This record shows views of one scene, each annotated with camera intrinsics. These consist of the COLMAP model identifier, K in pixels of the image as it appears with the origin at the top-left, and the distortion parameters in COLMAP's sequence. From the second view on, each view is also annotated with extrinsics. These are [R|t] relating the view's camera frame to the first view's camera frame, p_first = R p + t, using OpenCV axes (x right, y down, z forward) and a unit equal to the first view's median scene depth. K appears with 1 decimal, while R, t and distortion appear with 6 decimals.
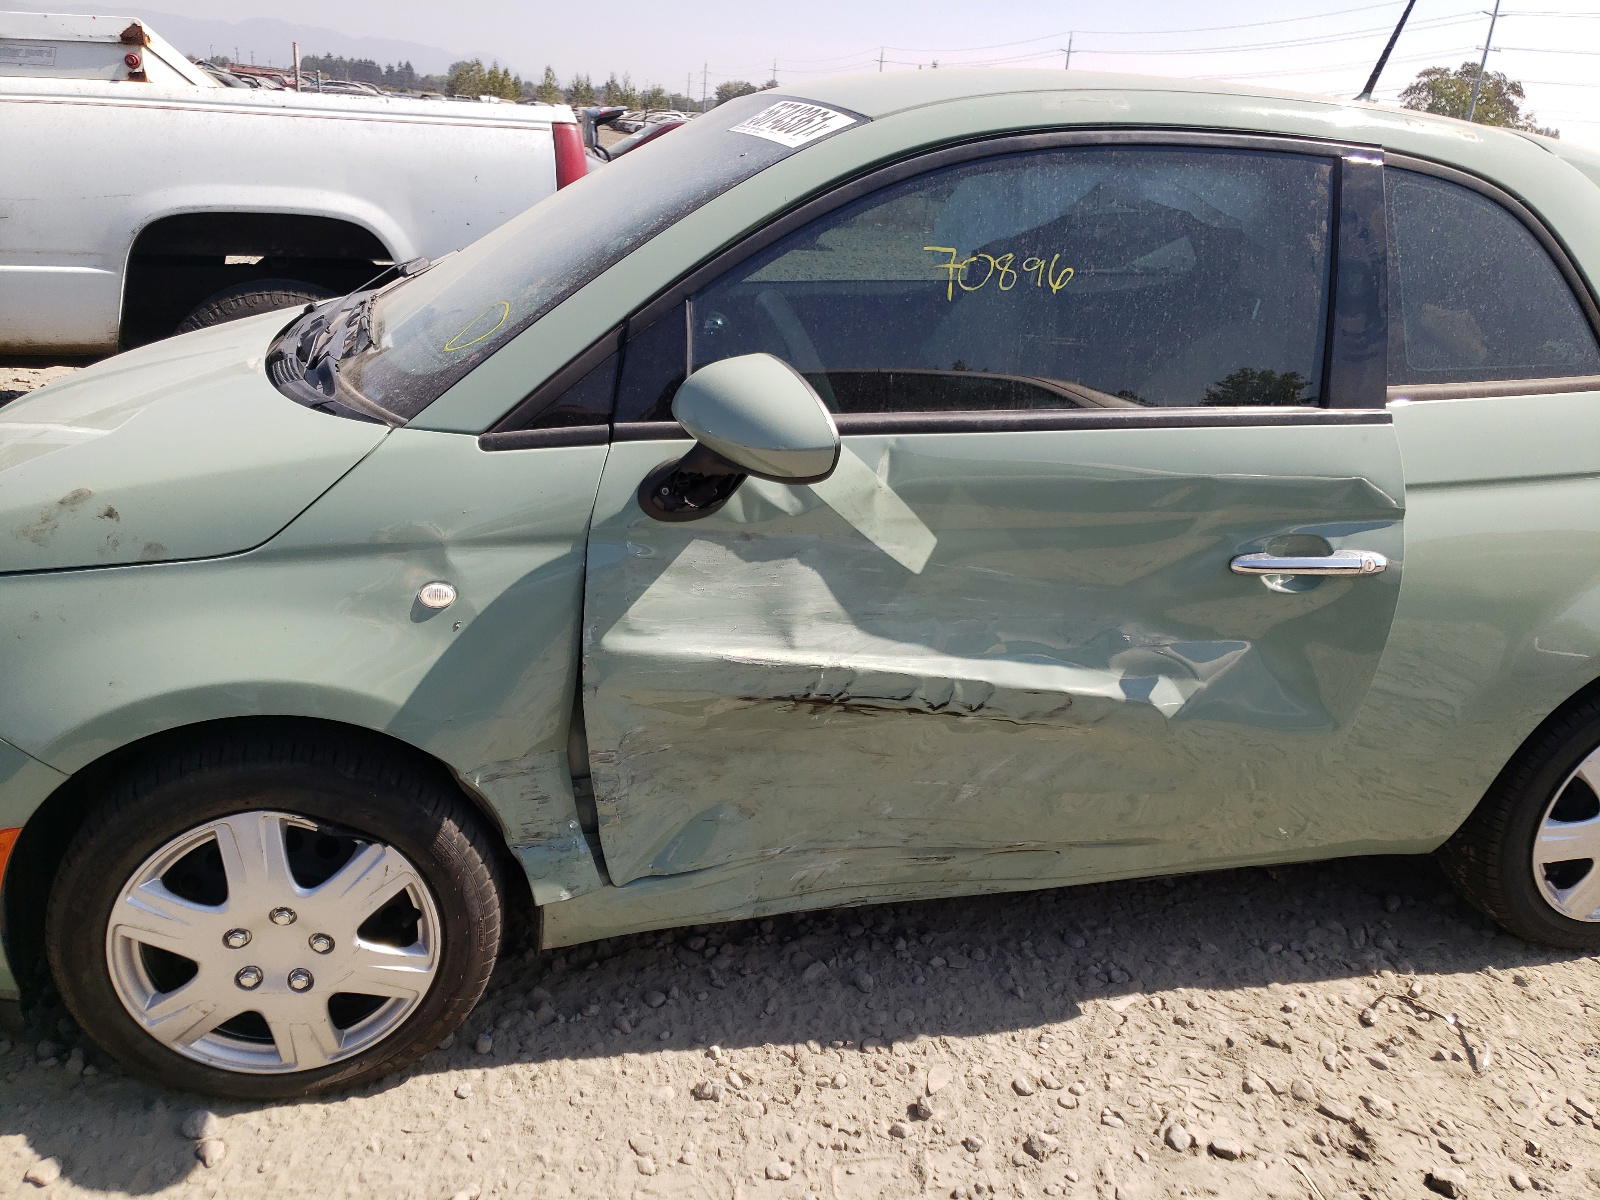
lens RADIAL K [[1228.9, 0, 800.0], [0, 1228.9, 600.0], [0, 0, 1]] dist [0.026245, 0.001253]
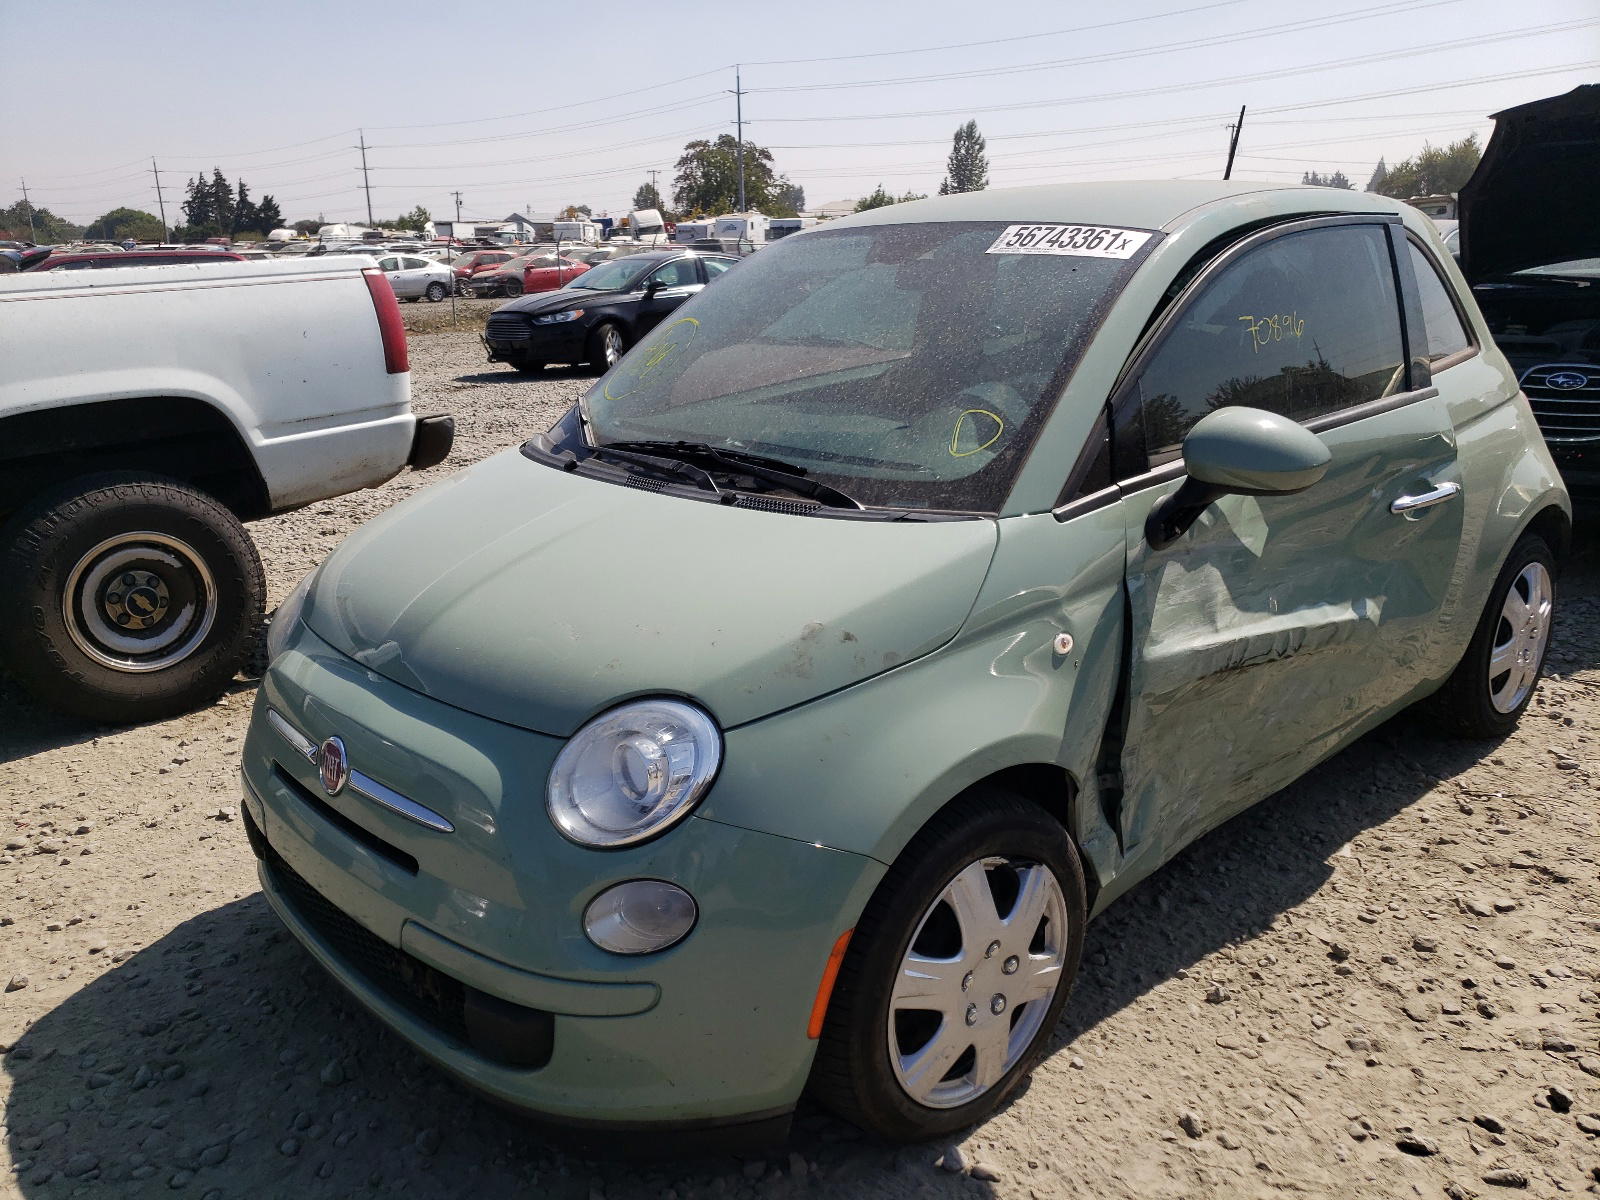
lens RADIAL K [[1219.6, 0, 800.0], [0, 1219.6, 600.0], [0, 0, 1]] dist [0.004286, 0.002778]
pose [[0.888212, -0.225364, 0.400363, -0.912305], [0.249158, 0.968433, -0.007631, -0.092665], [-0.386005, 0.106532, 0.916325, -0.013674]]
